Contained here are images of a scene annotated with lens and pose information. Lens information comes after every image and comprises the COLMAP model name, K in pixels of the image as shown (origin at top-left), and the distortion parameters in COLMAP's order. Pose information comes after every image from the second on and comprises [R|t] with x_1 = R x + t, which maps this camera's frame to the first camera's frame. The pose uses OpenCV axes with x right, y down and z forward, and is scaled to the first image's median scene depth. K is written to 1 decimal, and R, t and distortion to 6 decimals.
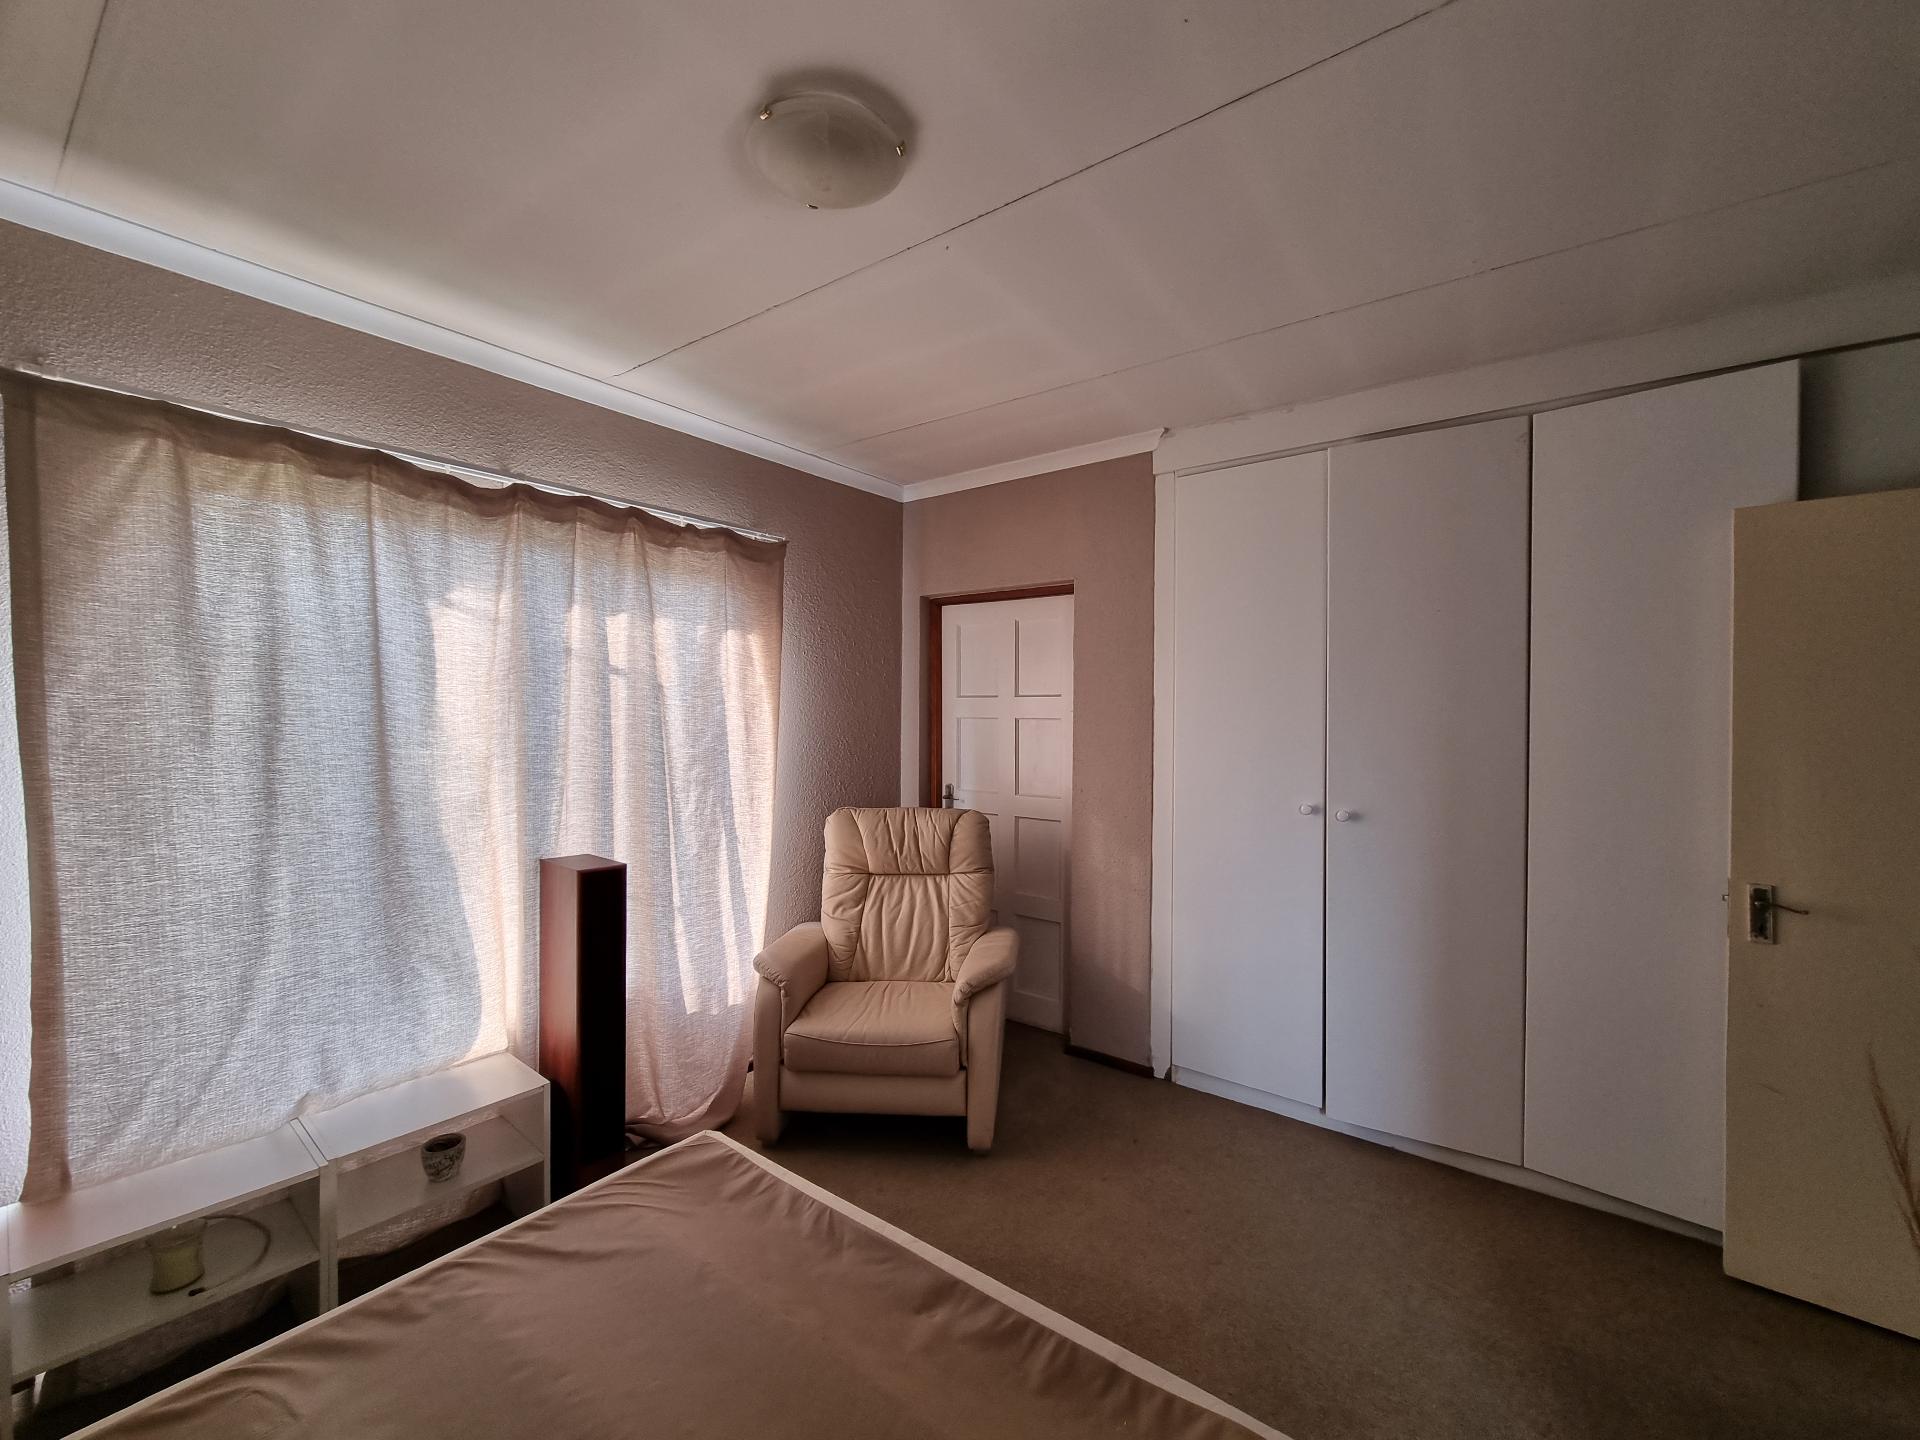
lens RADIAL K [[777.6, 0, 966.1], [0, 777.6, 718.8], [0, 0, 1]] dist [0.011280, 0.000529]
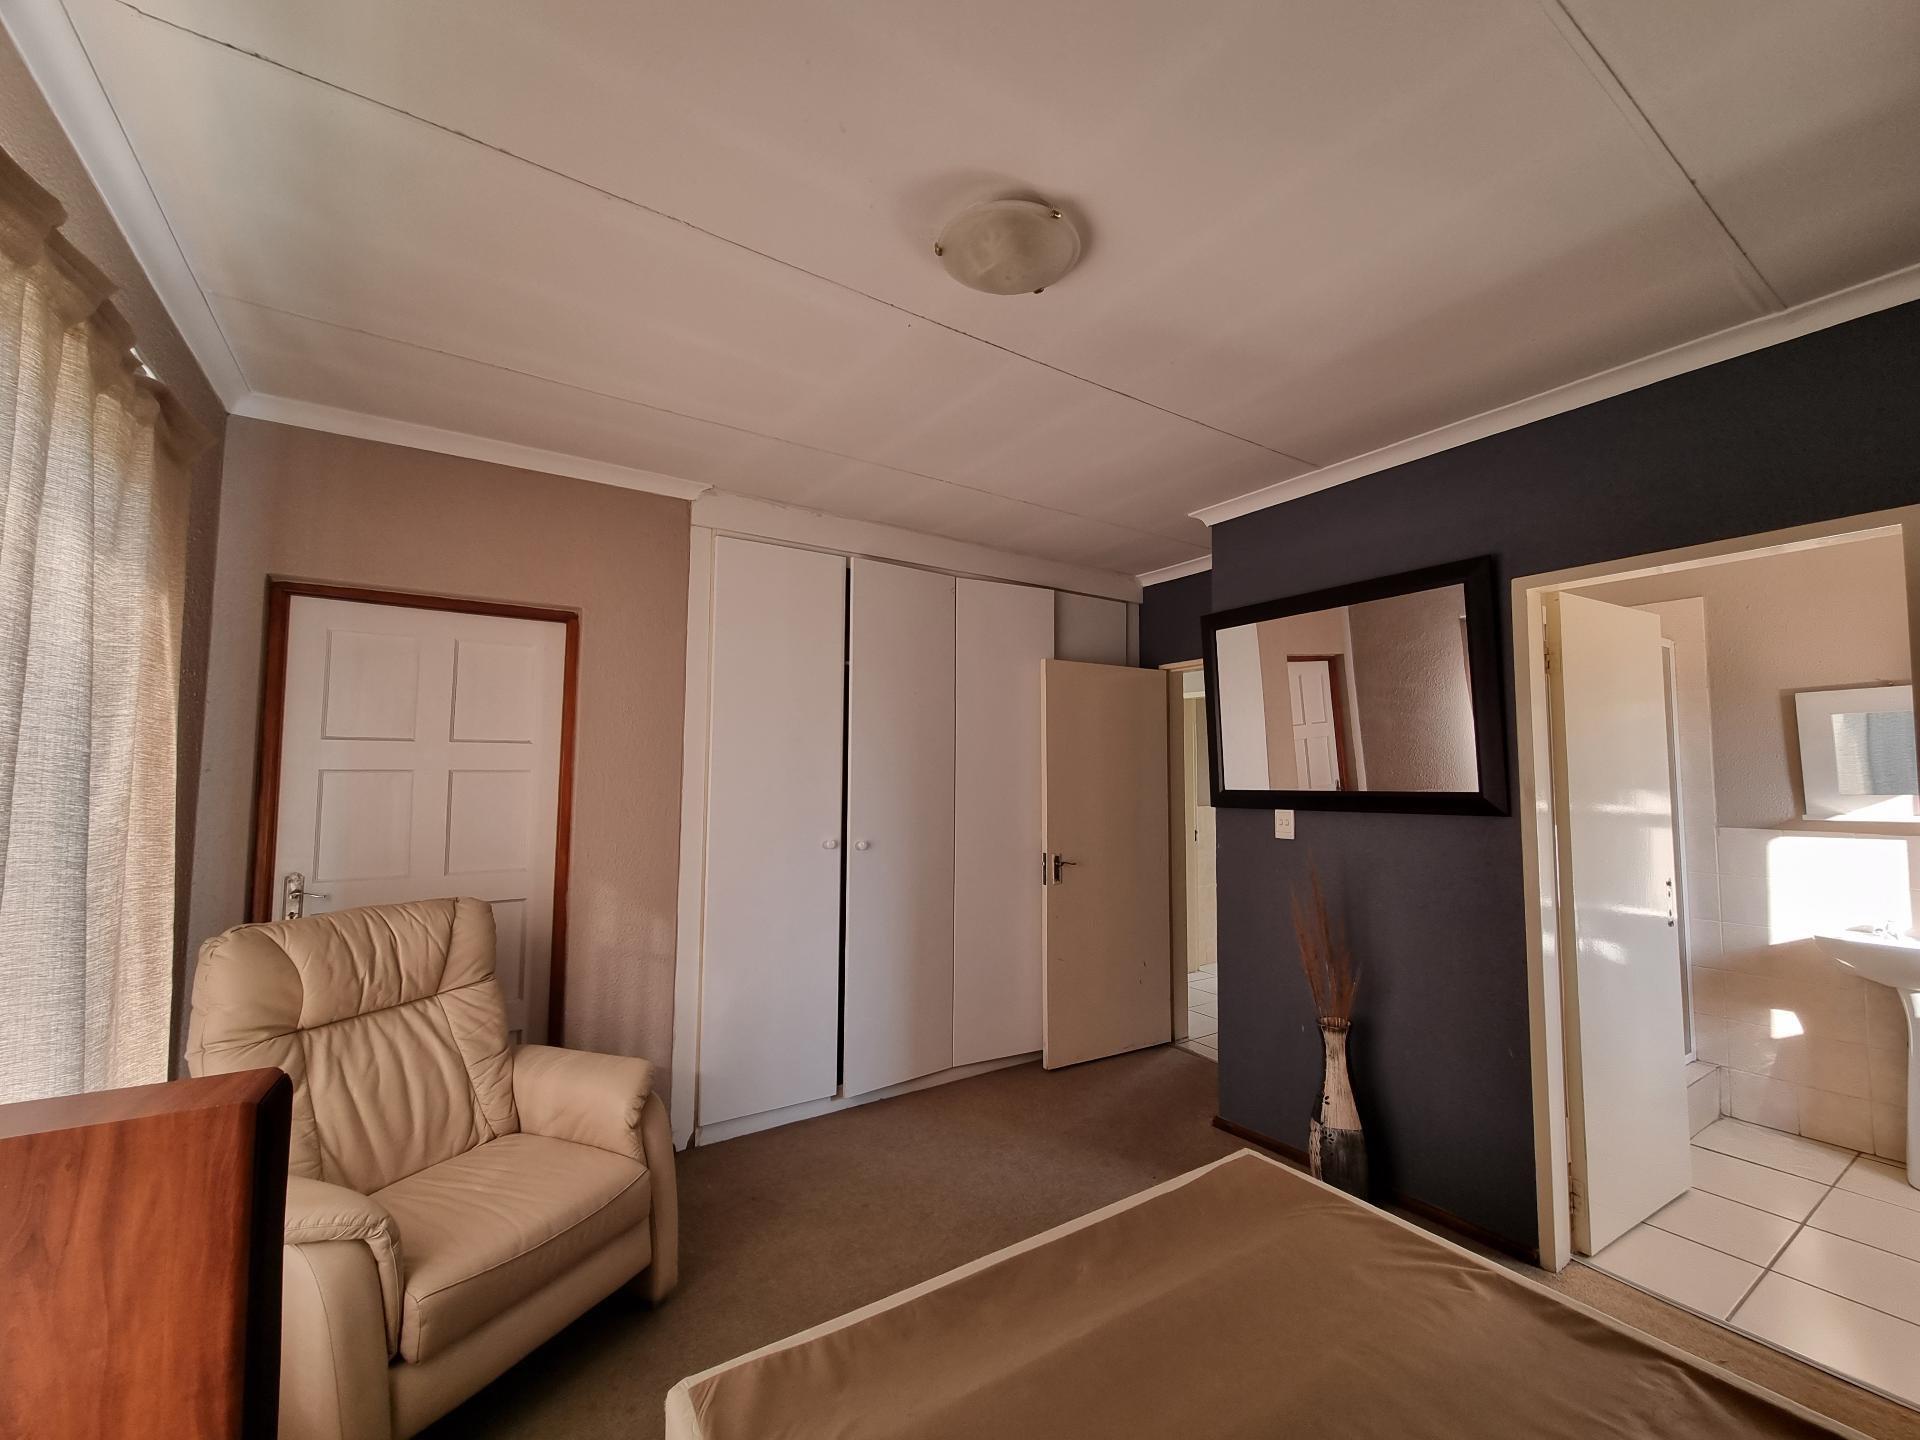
lens RADIAL K [[786.2, 0, 976.4], [0, 786.2, 716.5], [0, 0, 1]] dist [-0.000453, -0.000151]
pose [[0.343048, 0.066729, 0.936945, -0.554102], [0.009542, 0.997174, -0.074512, 0.010224], [-0.939269, 0.034501, 0.341442, 0.318323]]
